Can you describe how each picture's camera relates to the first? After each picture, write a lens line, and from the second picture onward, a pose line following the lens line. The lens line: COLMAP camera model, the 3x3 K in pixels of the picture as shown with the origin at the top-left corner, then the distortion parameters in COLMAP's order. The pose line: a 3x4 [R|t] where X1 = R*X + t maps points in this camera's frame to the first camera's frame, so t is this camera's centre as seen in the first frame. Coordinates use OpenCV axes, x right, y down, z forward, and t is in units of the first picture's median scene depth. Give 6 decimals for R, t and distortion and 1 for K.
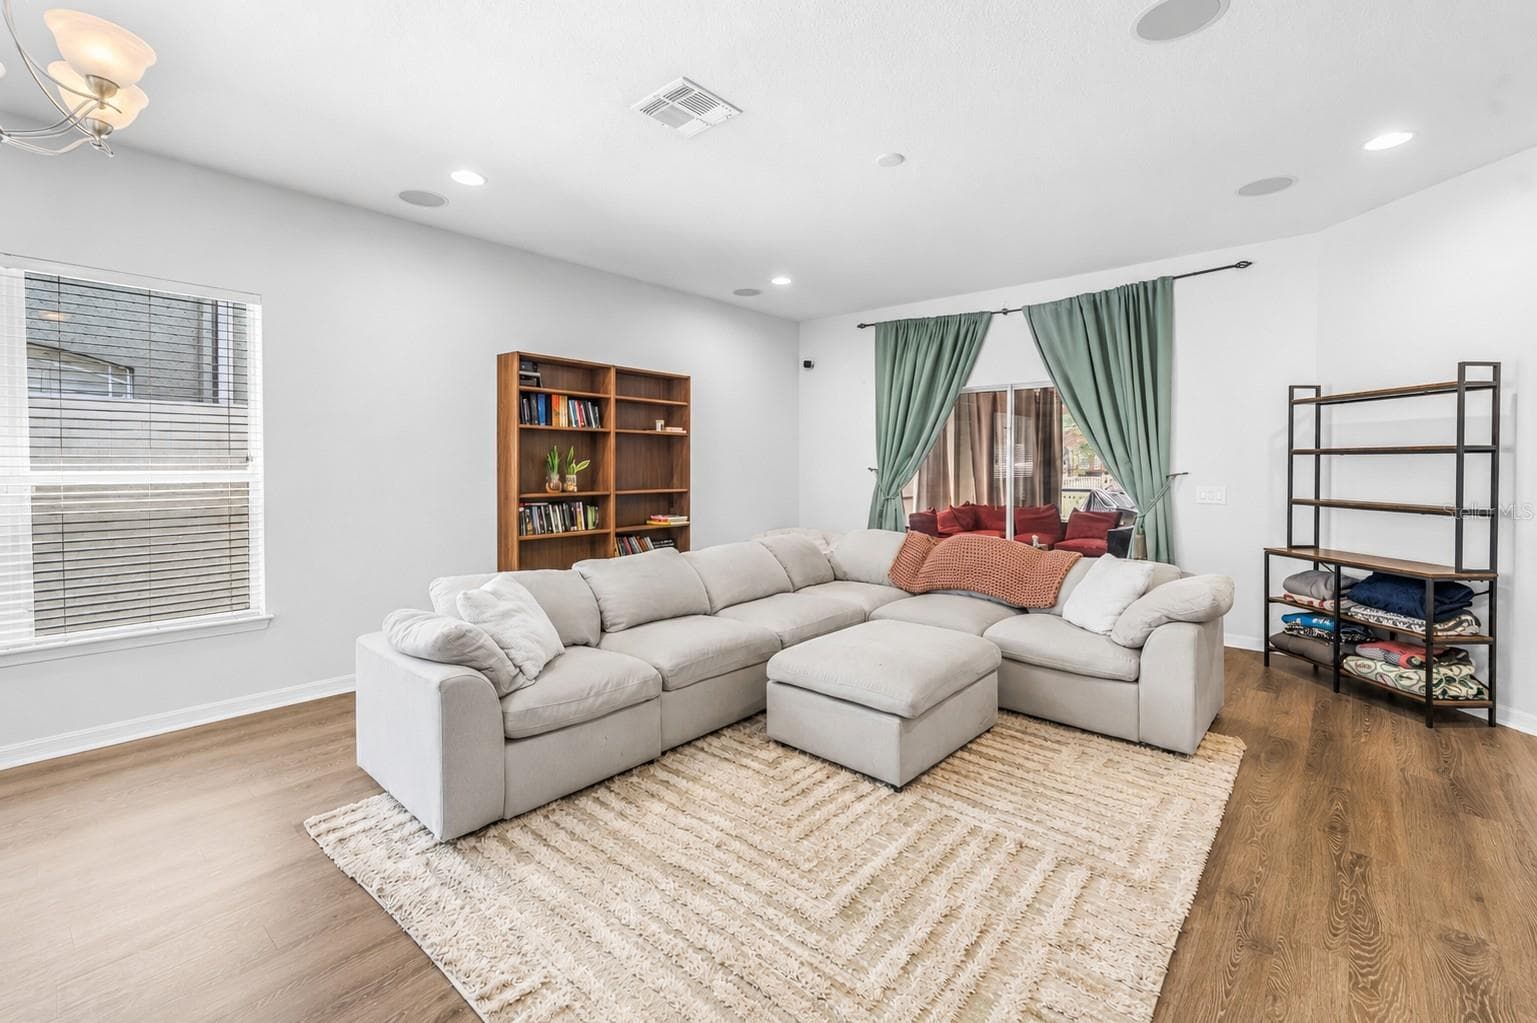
lens RADIAL K [[648.0, 0, 752.1], [0, 648.0, 468.0], [0, 0, 1]] dist [0.002242, 0.000224]
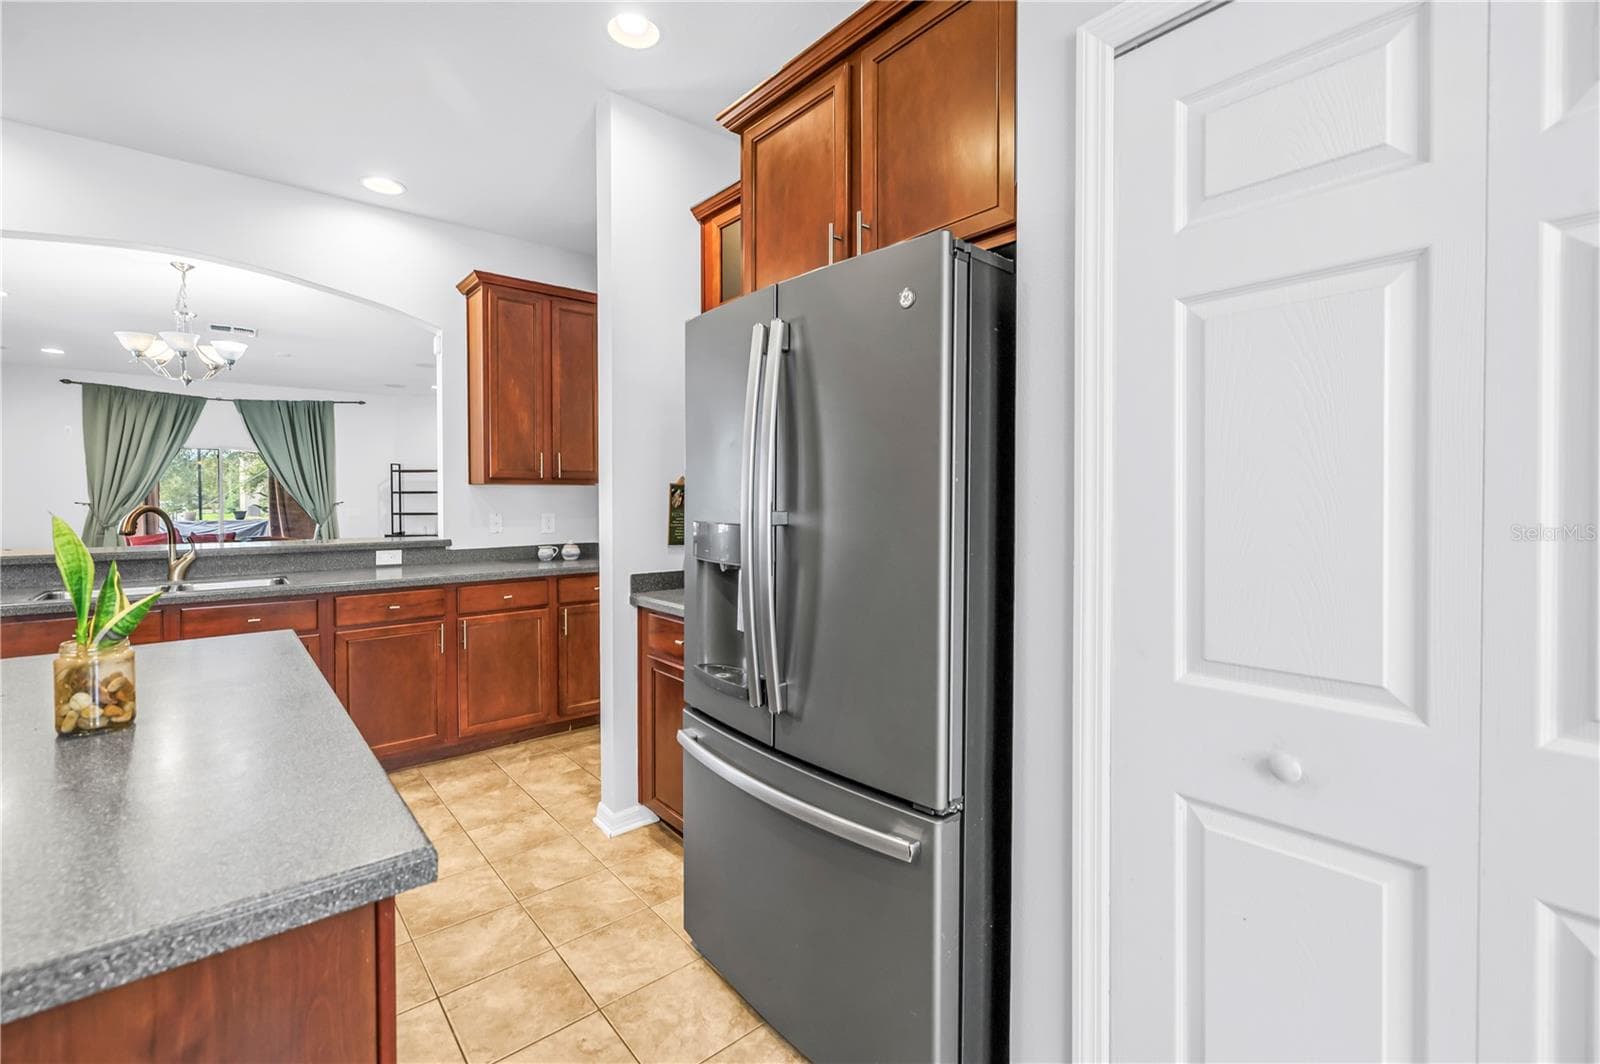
lens RADIAL K [[701.0, 0, 797.5], [0, 701.0, 506.8], [0, 0, 1]] dist [0.000026, -0.000130]
pose [[0.139024, -0.016660, 0.990149, -1.102163], [0.012849, 0.999805, 0.015019, 0.005285], [-0.990206, 0.010635, 0.139211, -0.589258]]
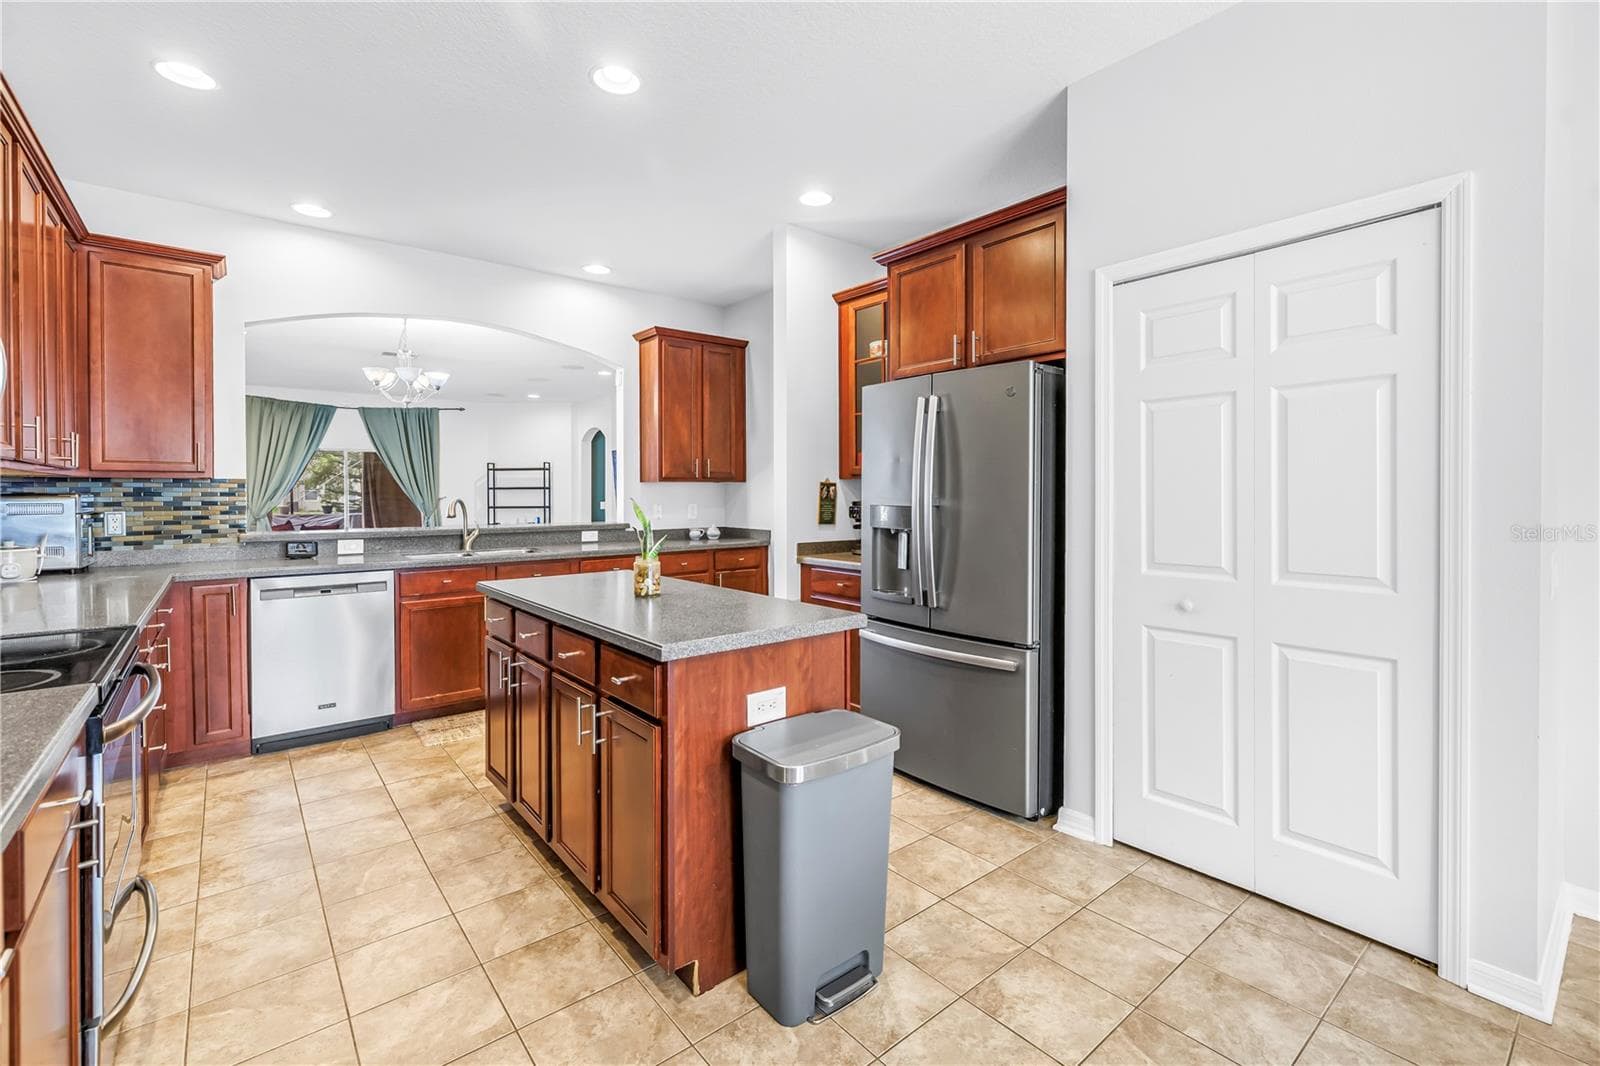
lens RADIAL K [[716.8, 0, 798.7], [0, 716.8, 499.1], [0, 0, 1]] dist [0.002311, 0.000162]
pose [[0.158512, -0.012639, 0.987276, -1.390363], [0.014366, 0.999842, 0.010493, 0.004650], [-0.987253, 0.012520, 0.158668, -0.521830]]
